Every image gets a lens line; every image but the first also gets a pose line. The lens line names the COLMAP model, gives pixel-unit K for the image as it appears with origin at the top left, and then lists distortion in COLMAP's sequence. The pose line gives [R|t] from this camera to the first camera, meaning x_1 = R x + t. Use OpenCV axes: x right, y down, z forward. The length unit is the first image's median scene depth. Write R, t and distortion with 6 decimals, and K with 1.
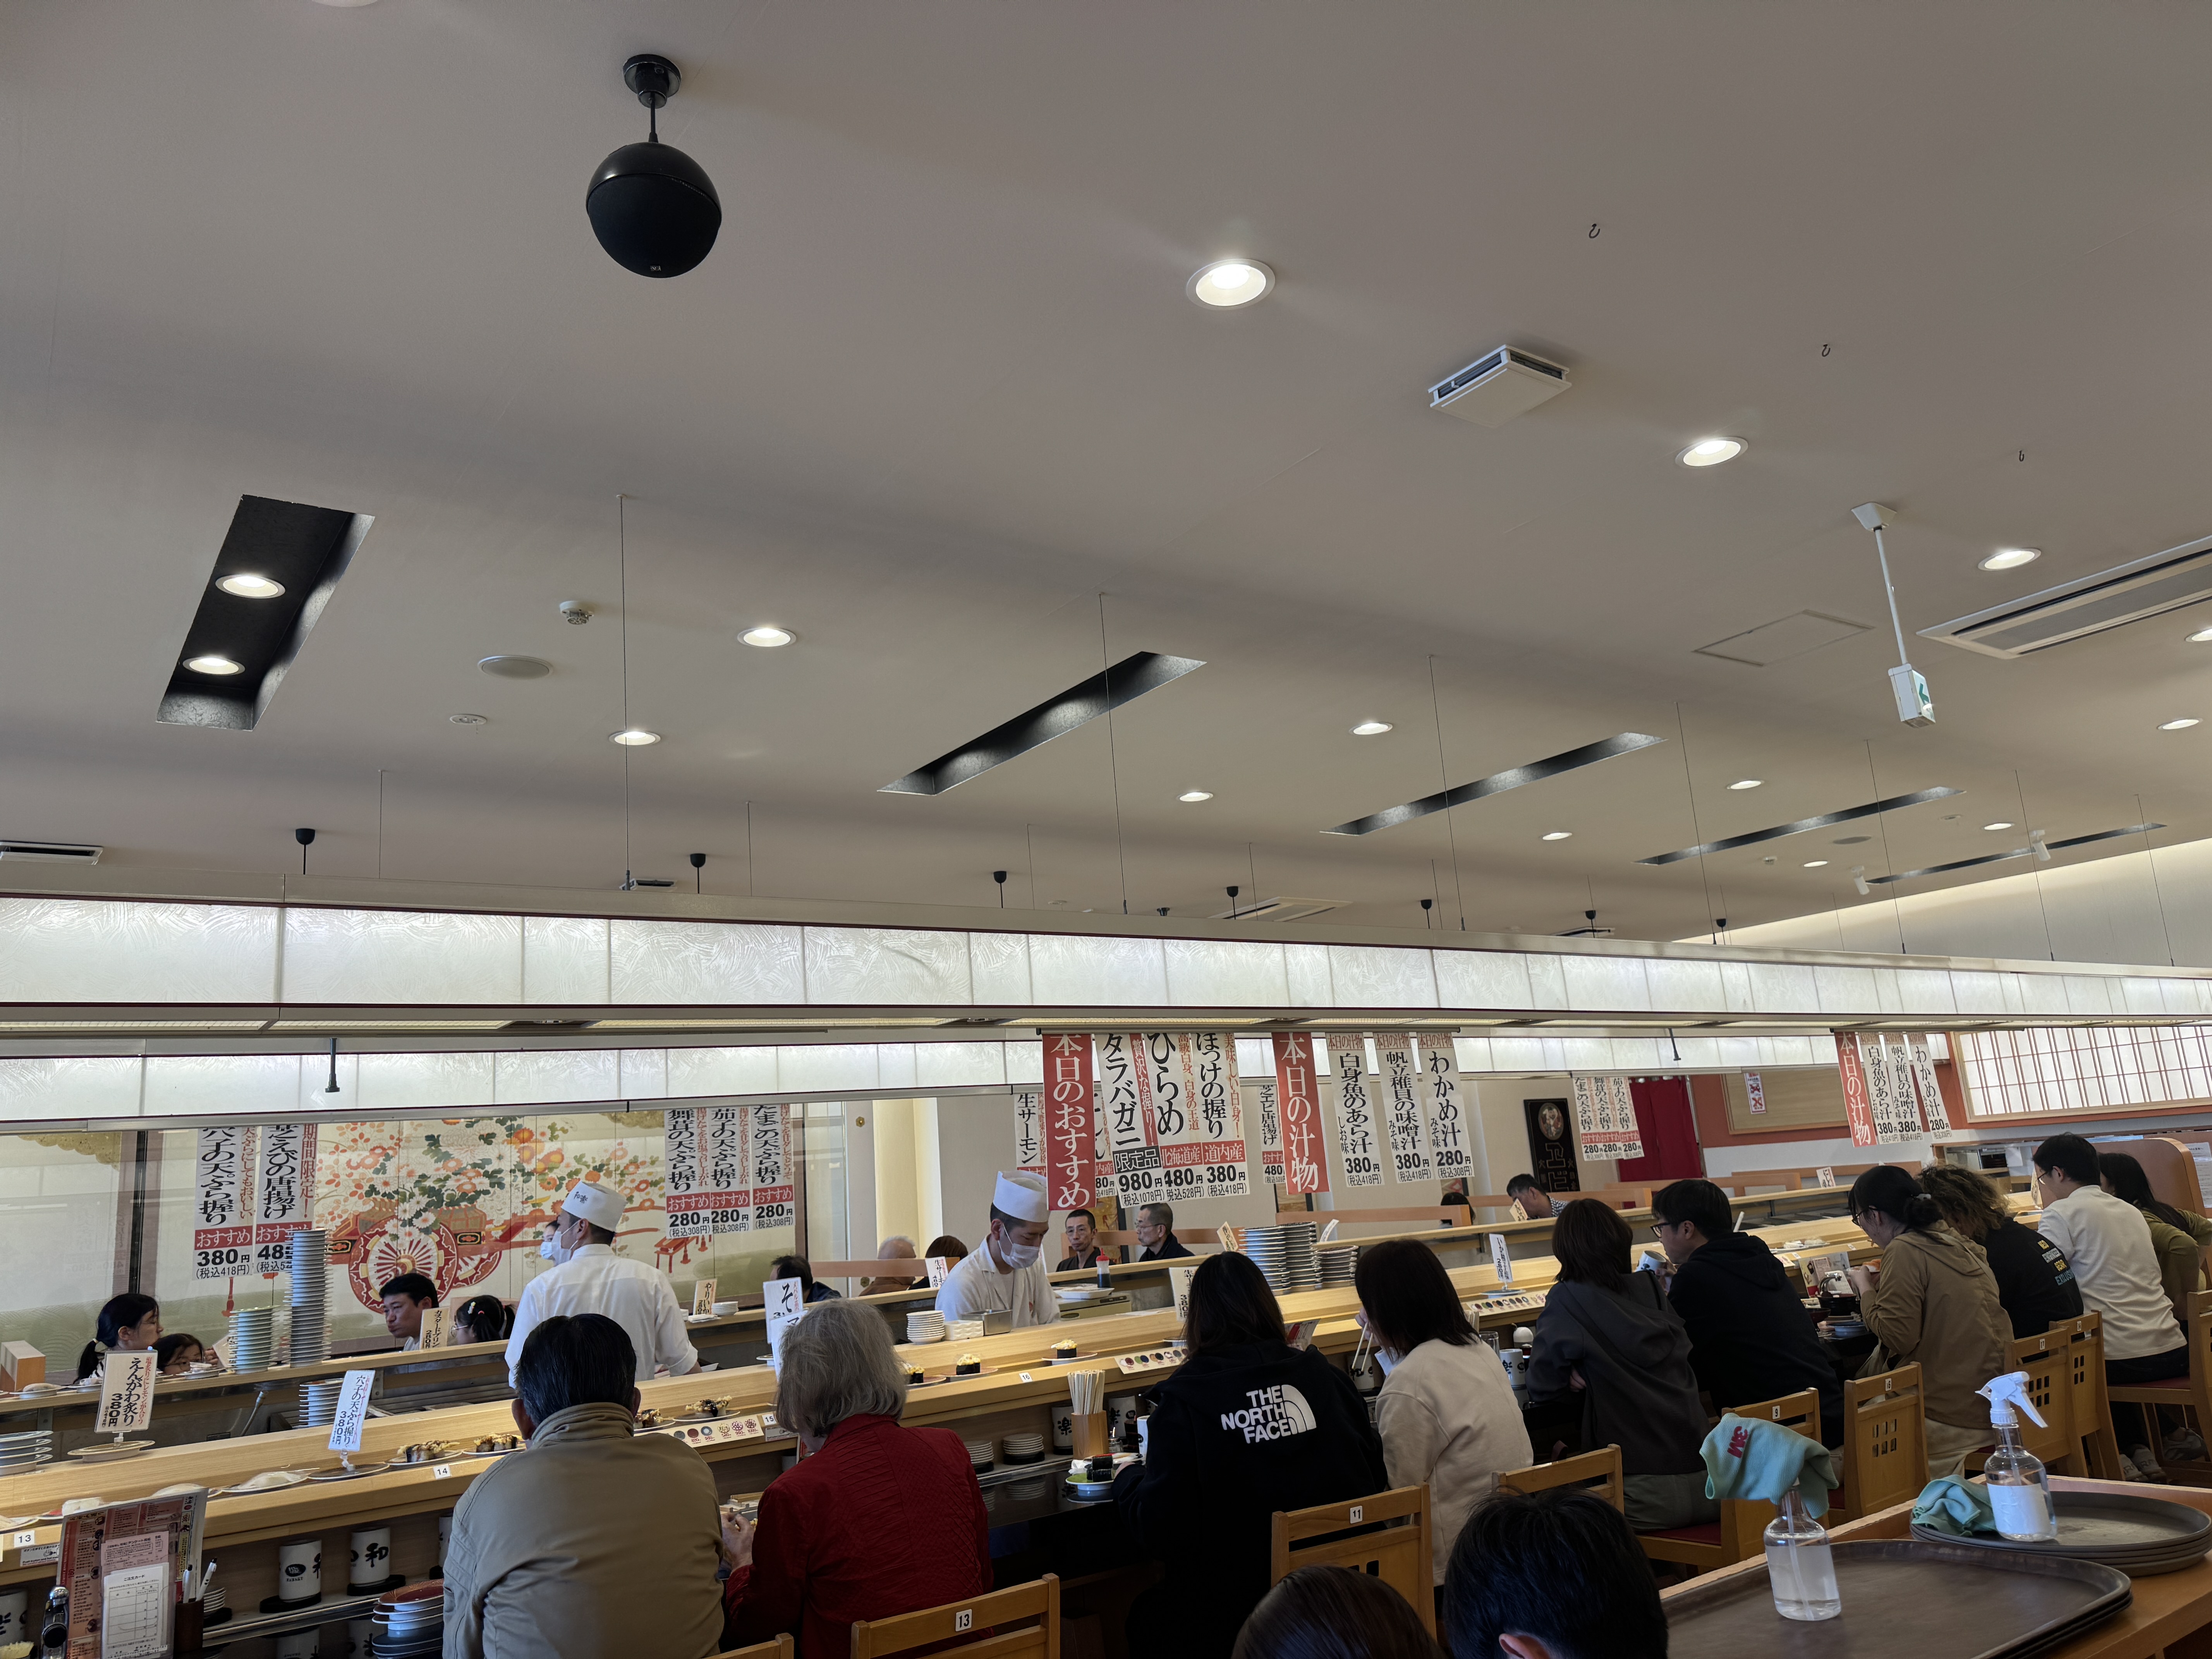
lens RADIAL K [[1569.9, 0, 1104.6], [0, 1569.9, 823.5], [0, 0, 1]] dist [-0.002385, -0.001105]
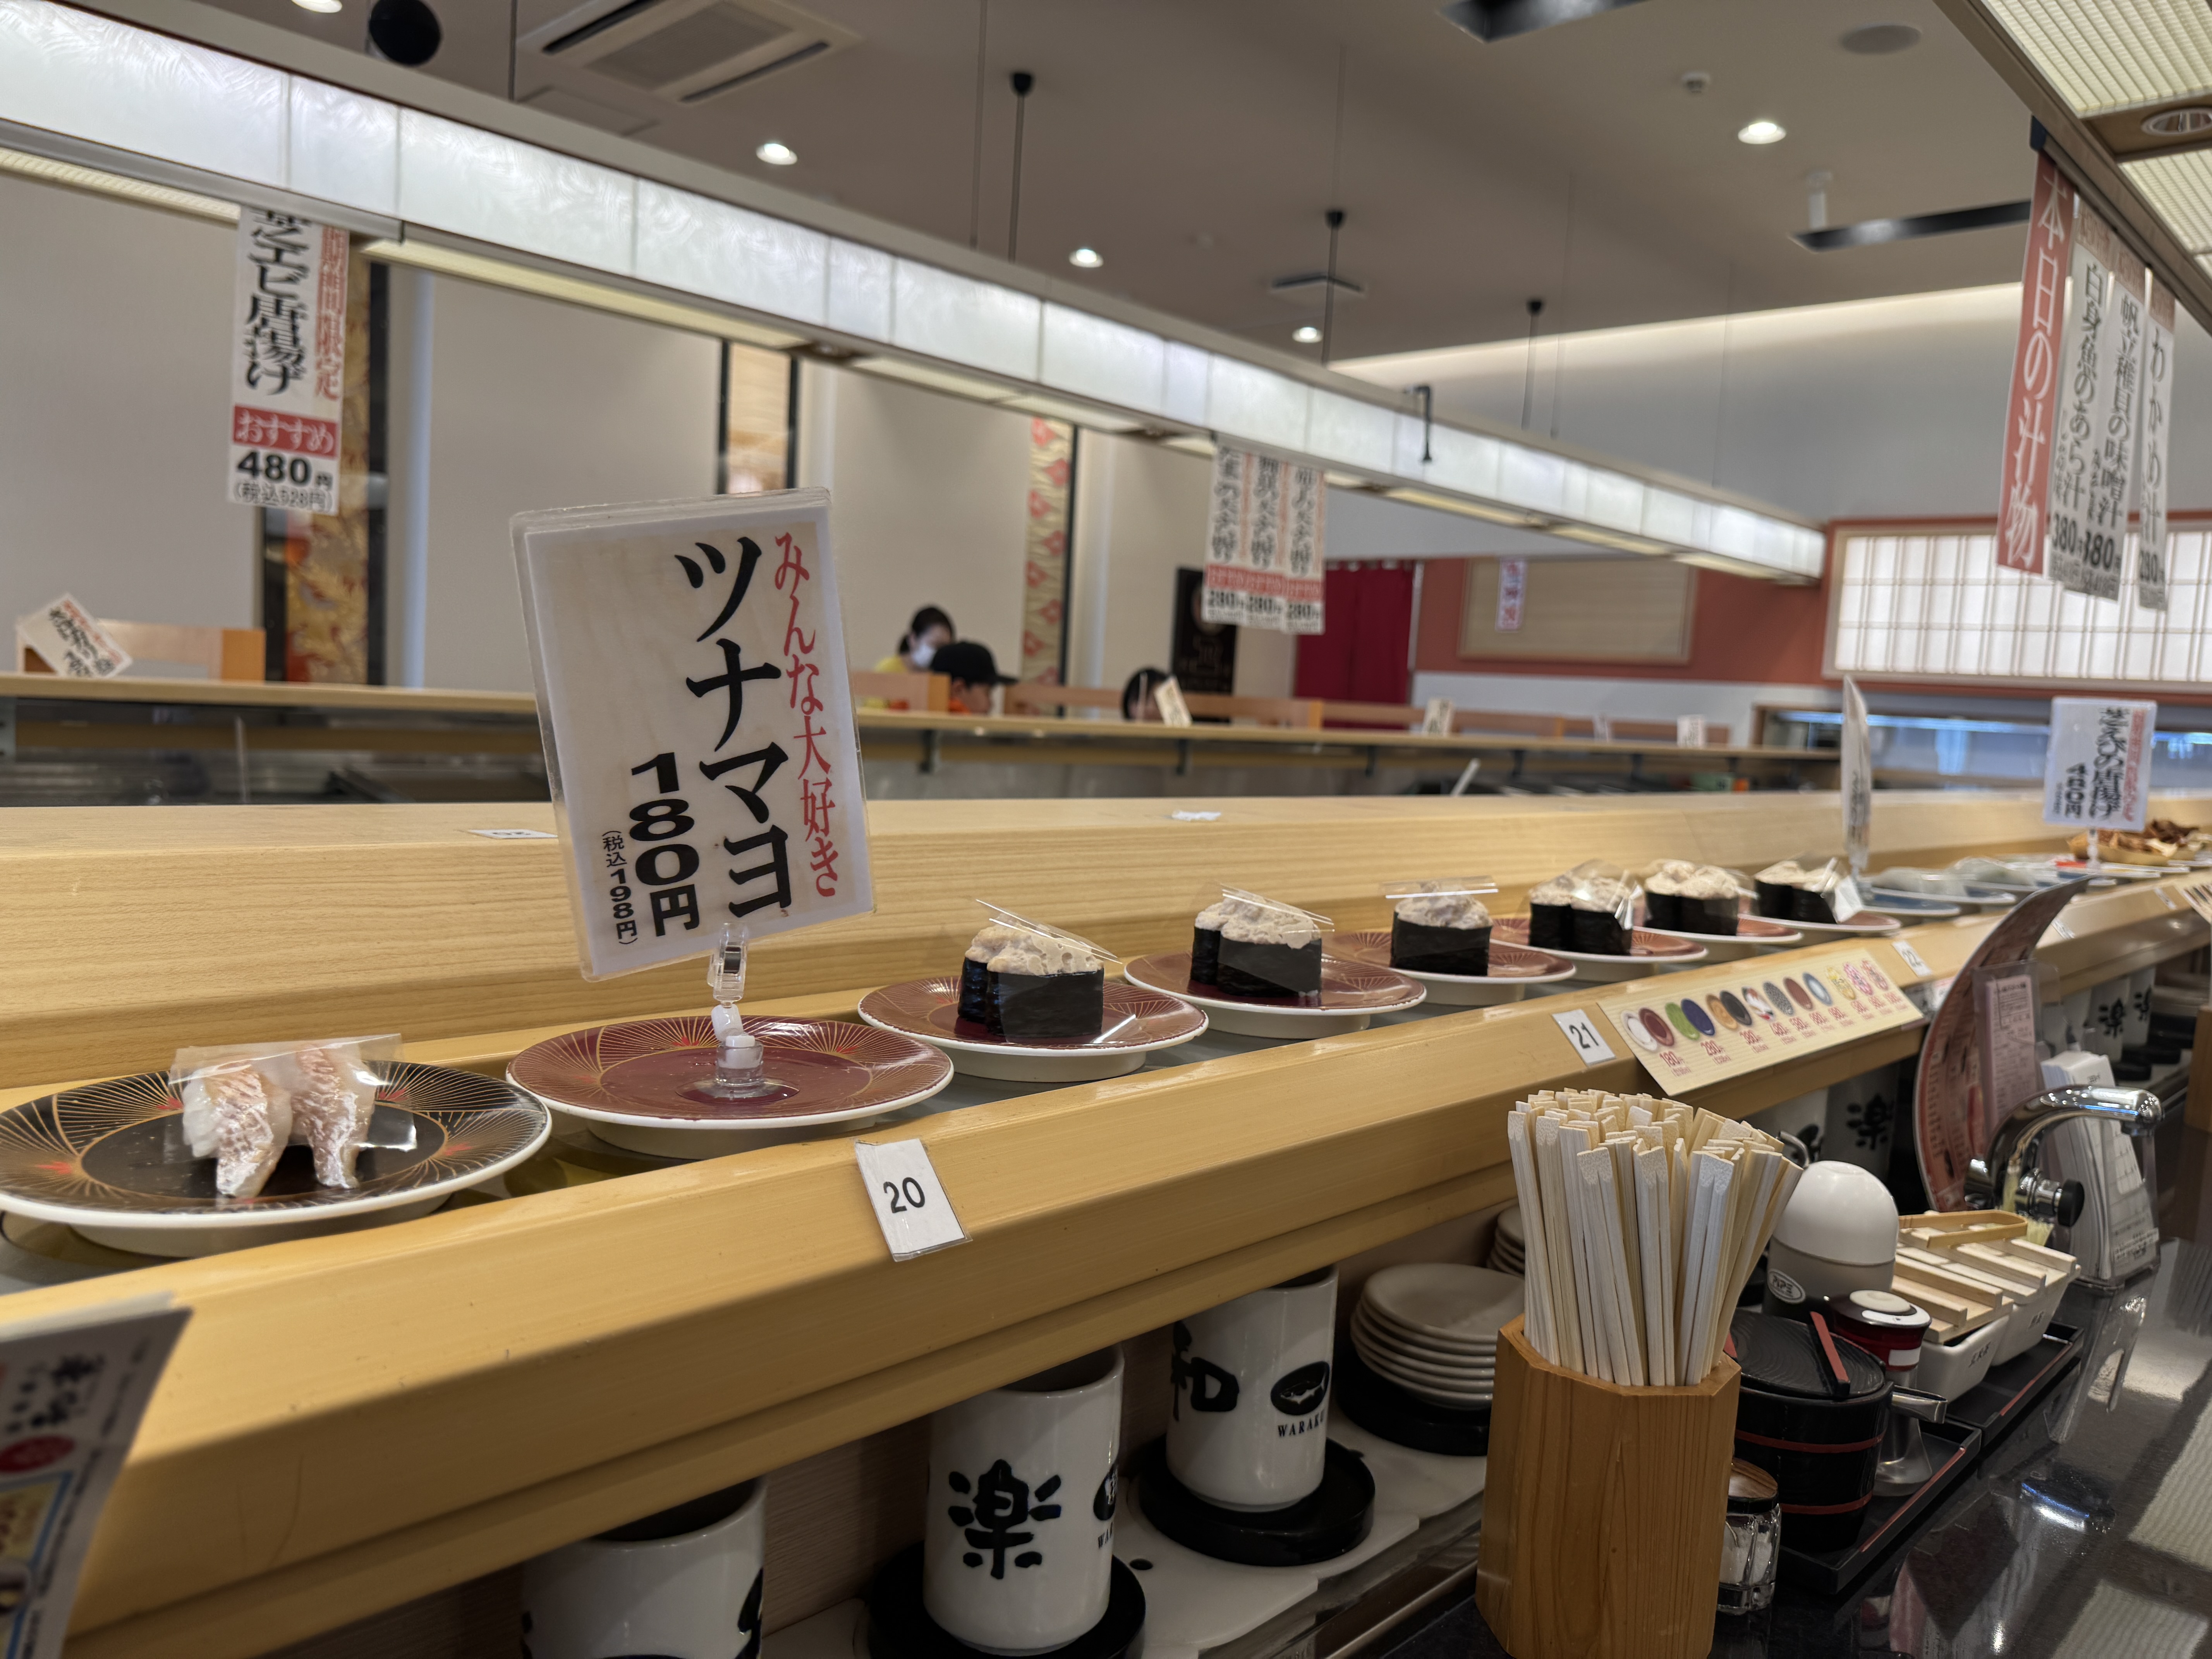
lens RADIAL K [[1569.9, 0, 1103.2], [0, 1569.9, 831.6], [0, 0, 1]] dist [-0.002385, -0.001105]
pose [[0.975953, 0.117729, 0.183453, 0.165473], [-0.169403, 0.939275, 0.298438, 0.116727], [-0.137178, -0.322339, 0.936632, 0.450759]]
